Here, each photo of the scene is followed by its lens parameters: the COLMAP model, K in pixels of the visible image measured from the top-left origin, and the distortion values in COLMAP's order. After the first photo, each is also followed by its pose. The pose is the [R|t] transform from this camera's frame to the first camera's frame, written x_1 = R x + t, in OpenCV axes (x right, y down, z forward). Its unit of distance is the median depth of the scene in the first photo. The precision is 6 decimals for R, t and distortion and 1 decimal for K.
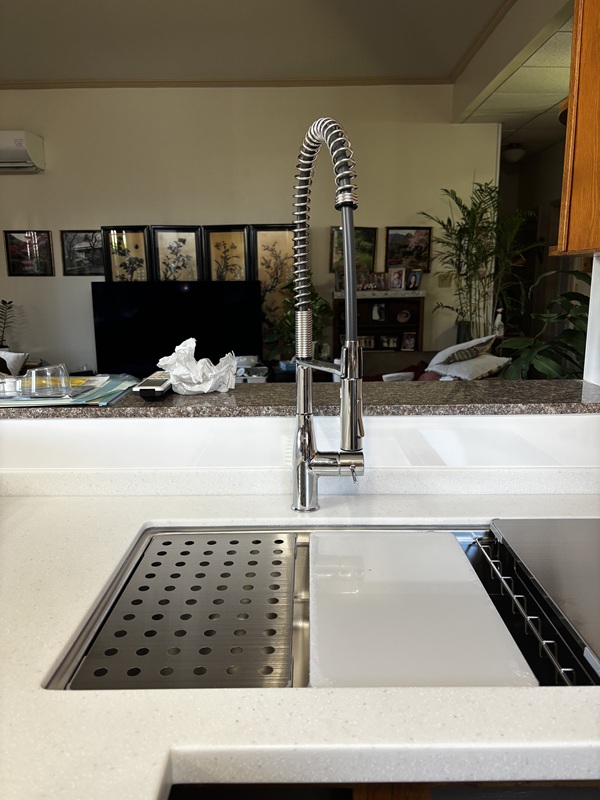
lens RADIAL K [[609.0, 0, 296.7], [0, 609.0, 407.7], [0, 0, 1]] dist [0.019780, -0.031008]
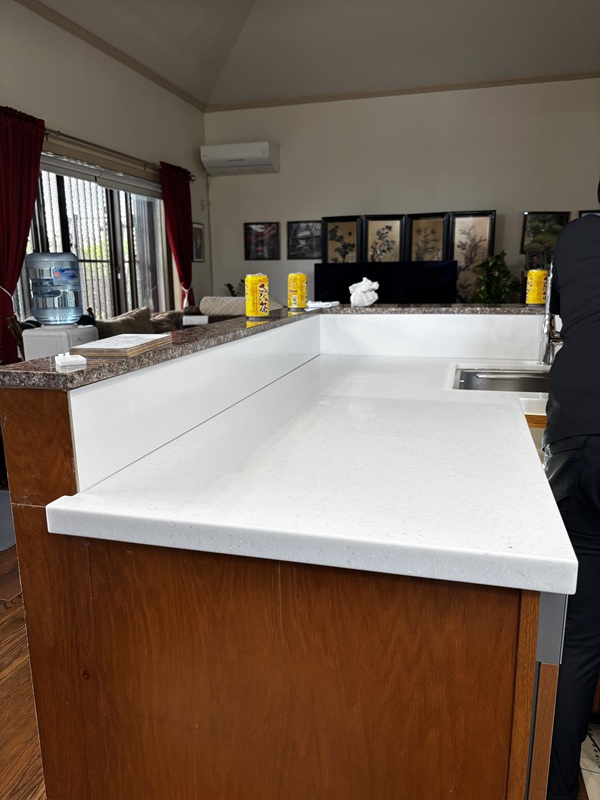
lens RADIAL K [[599.2, 0, 300.0], [0, 599.2, 400.0], [0, 0, 1]] dist [0.019206, -0.001807]
pose [[0.965213, 0.051557, -0.256332, -0.039349], [-0.050059, 0.998670, 0.012368, 0.050019], [0.256628, 0.000894, 0.966510, -0.154585]]
